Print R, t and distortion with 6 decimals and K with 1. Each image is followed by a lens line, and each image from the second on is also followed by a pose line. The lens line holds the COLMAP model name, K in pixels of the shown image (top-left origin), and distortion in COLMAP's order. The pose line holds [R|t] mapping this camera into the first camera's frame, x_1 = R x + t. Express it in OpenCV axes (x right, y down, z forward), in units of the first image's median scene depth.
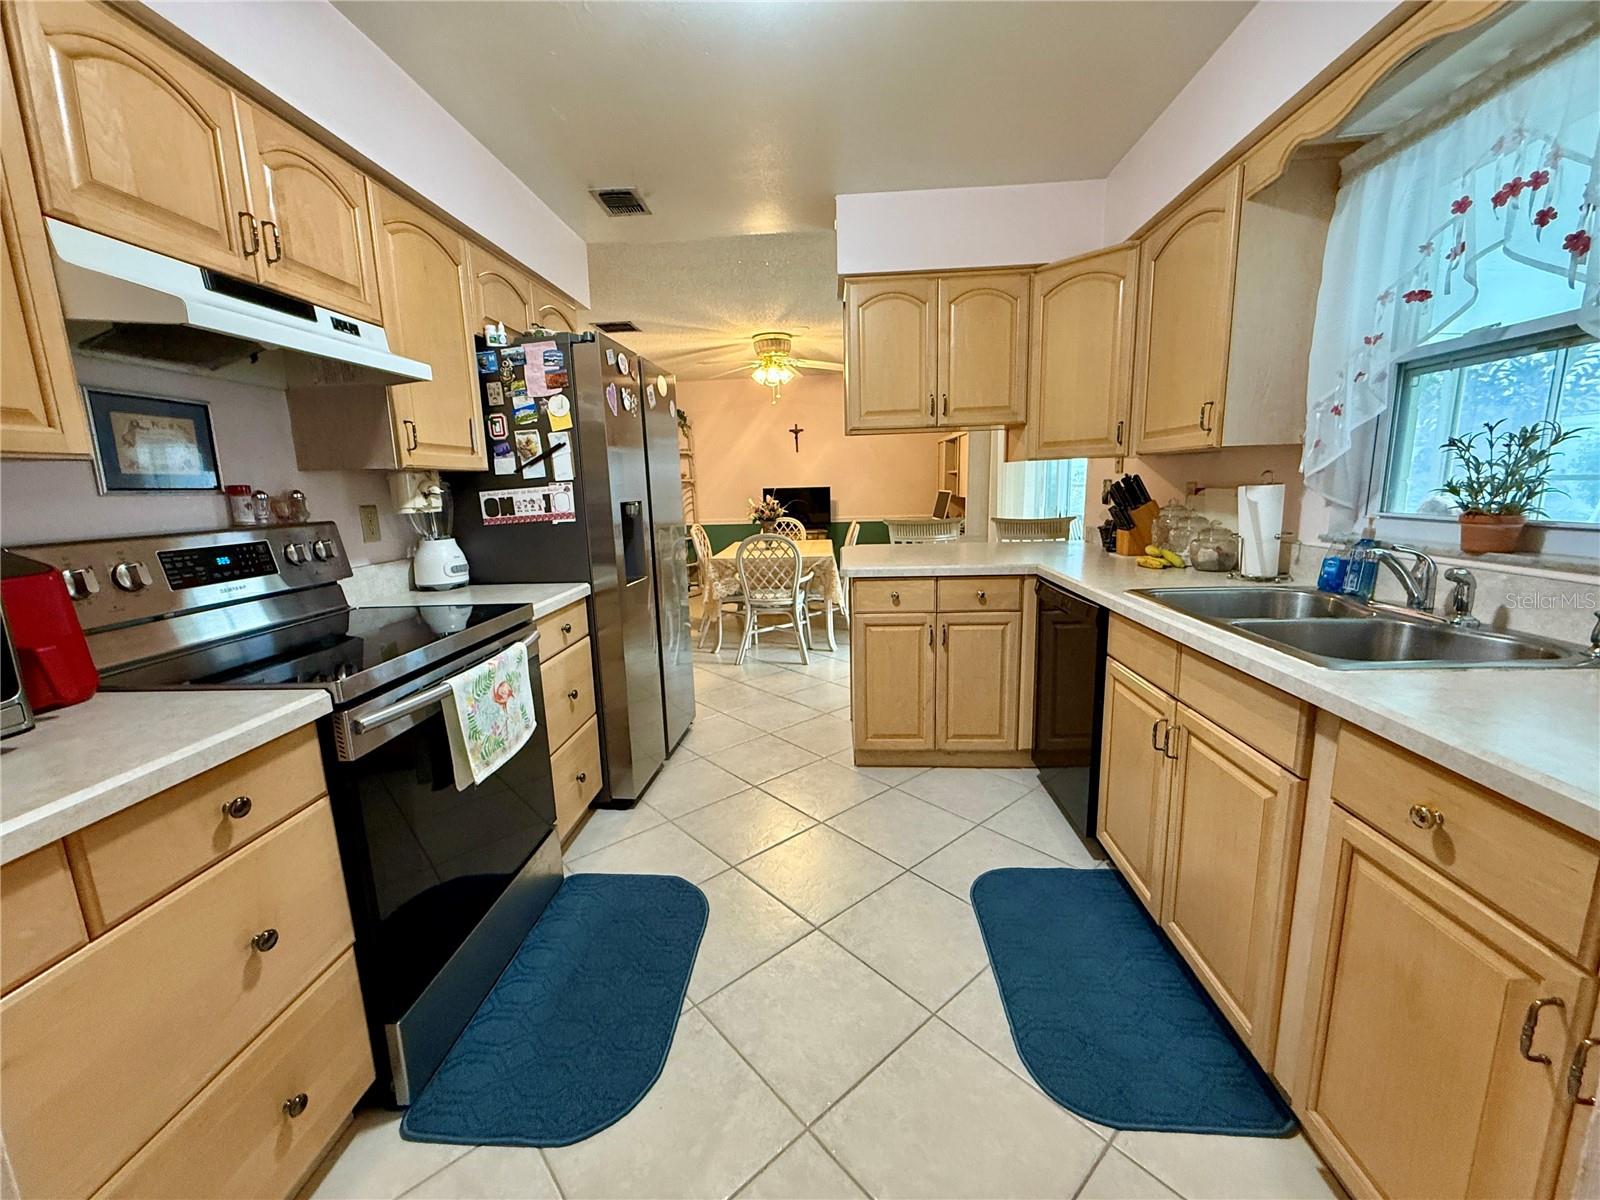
lens RADIAL K [[639.5, 0, 789.6], [0, 639.5, 596.2], [0, 0, 1]] dist [0.001399, -0.000660]
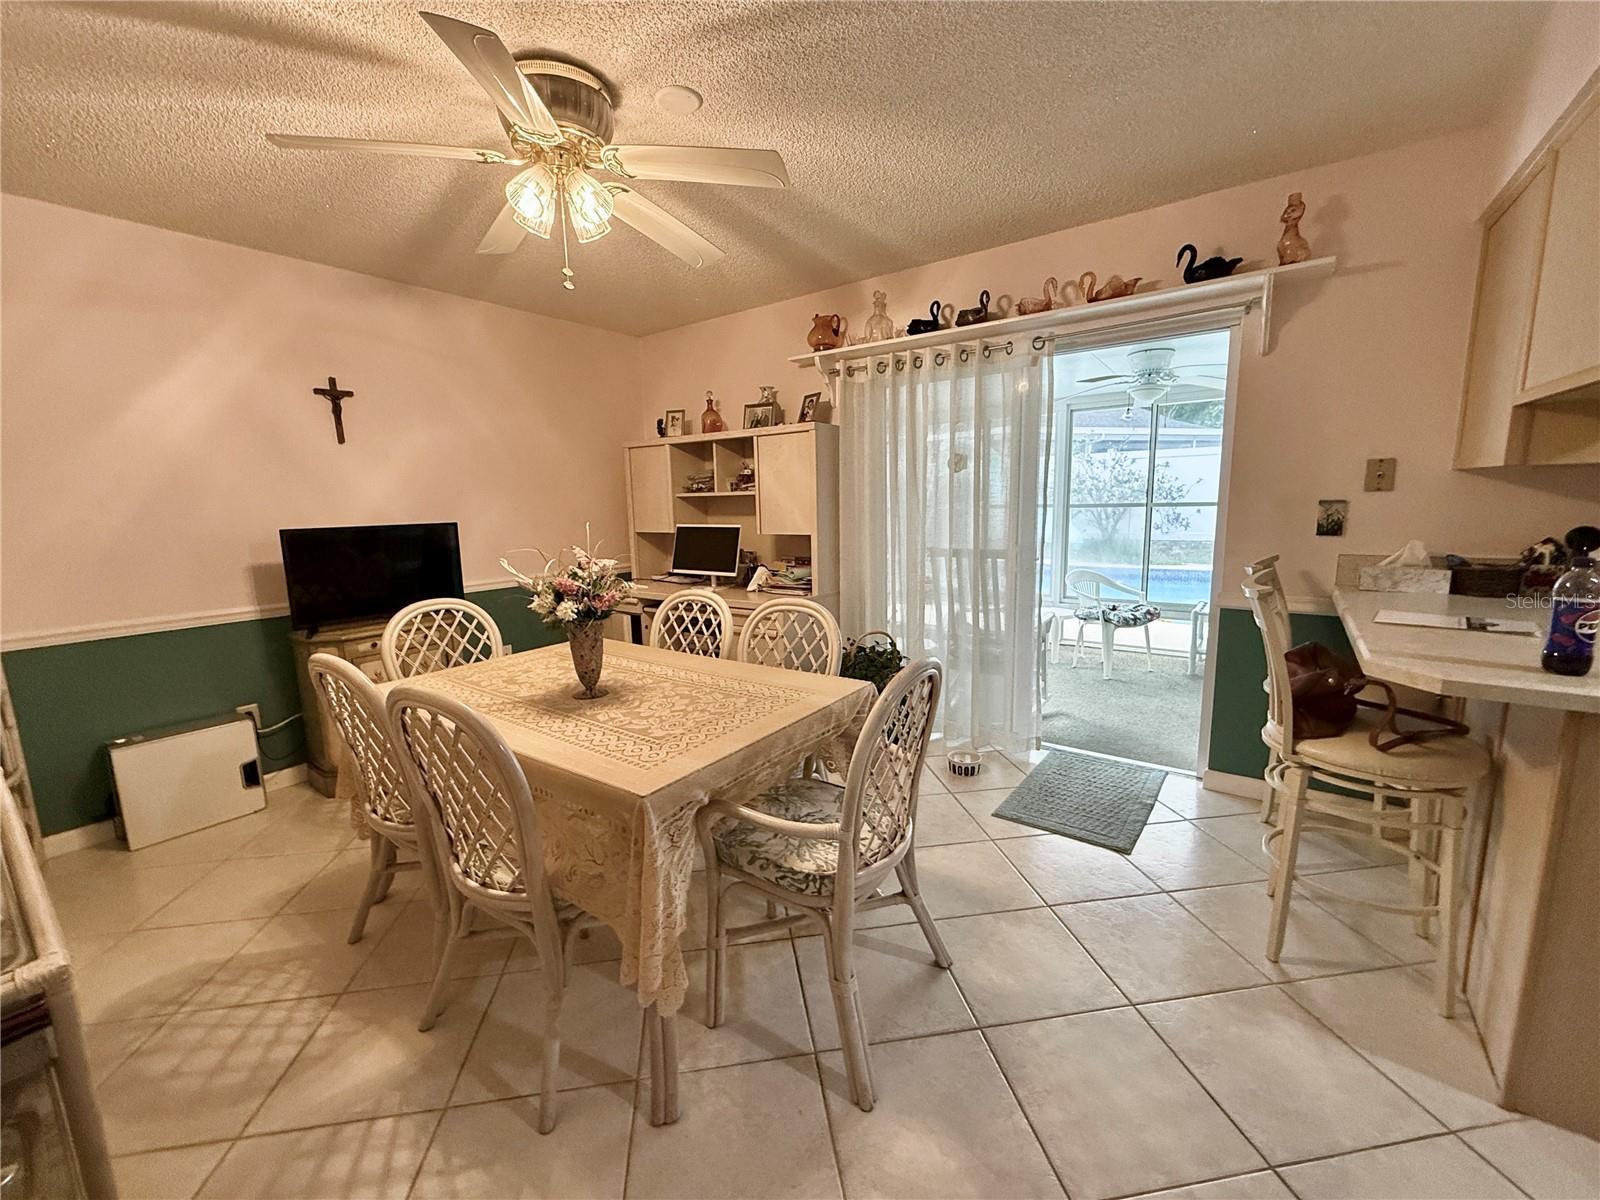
lens RADIAL K [[639.5, 0, 795.1], [0, 639.5, 600.1], [0, 0, 1]] dist [0.001399, -0.000660]
pose [[0.535459, -0.122253, 0.835666, -0.203203], [0.158071, 0.986490, 0.043033, -0.094567], [-0.829637, 0.109052, 0.547549, 0.538928]]
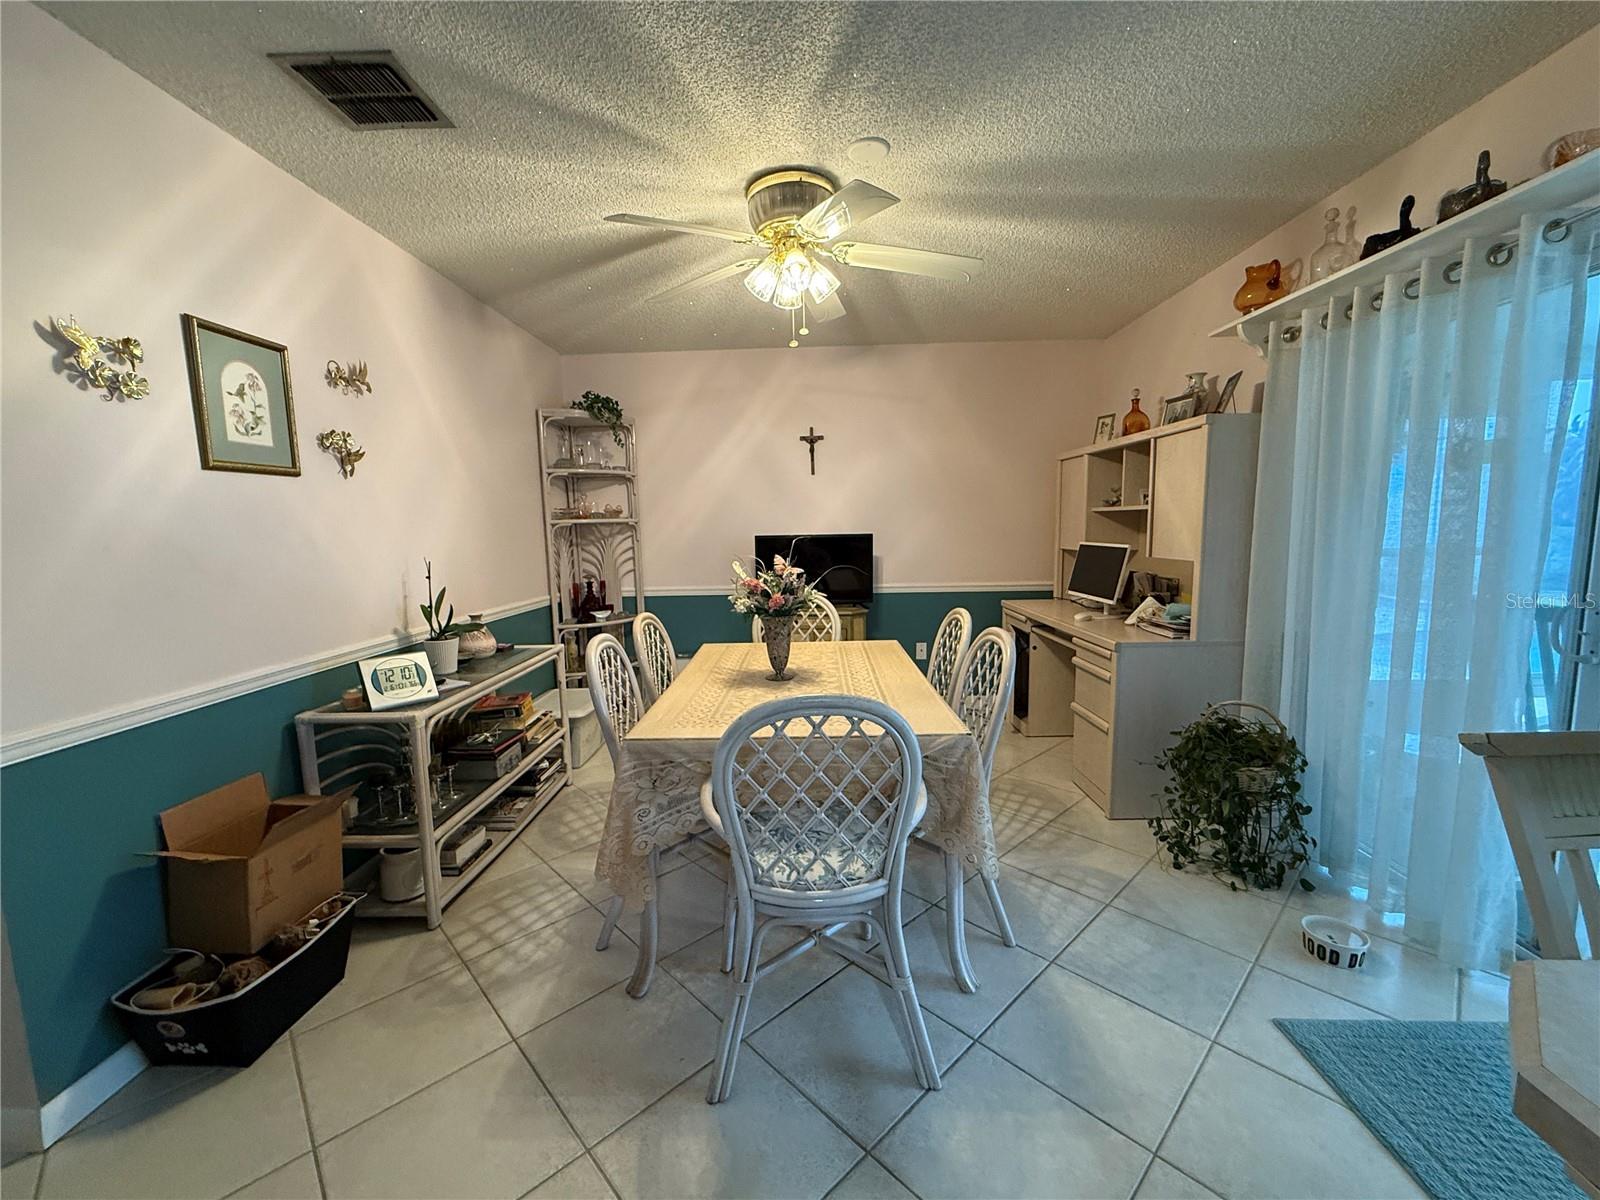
lens RADIAL K [[639.5, 0, 803.7], [0, 639.5, 599.6], [0, 0, 1]] dist [0.001399, -0.000660]
pose [[0.998478, -0.001763, 0.055132, -0.030241], [0.005028, 0.998238, -0.059130, -0.077237], [-0.054930, 0.059317, 0.996727, 0.430737]]
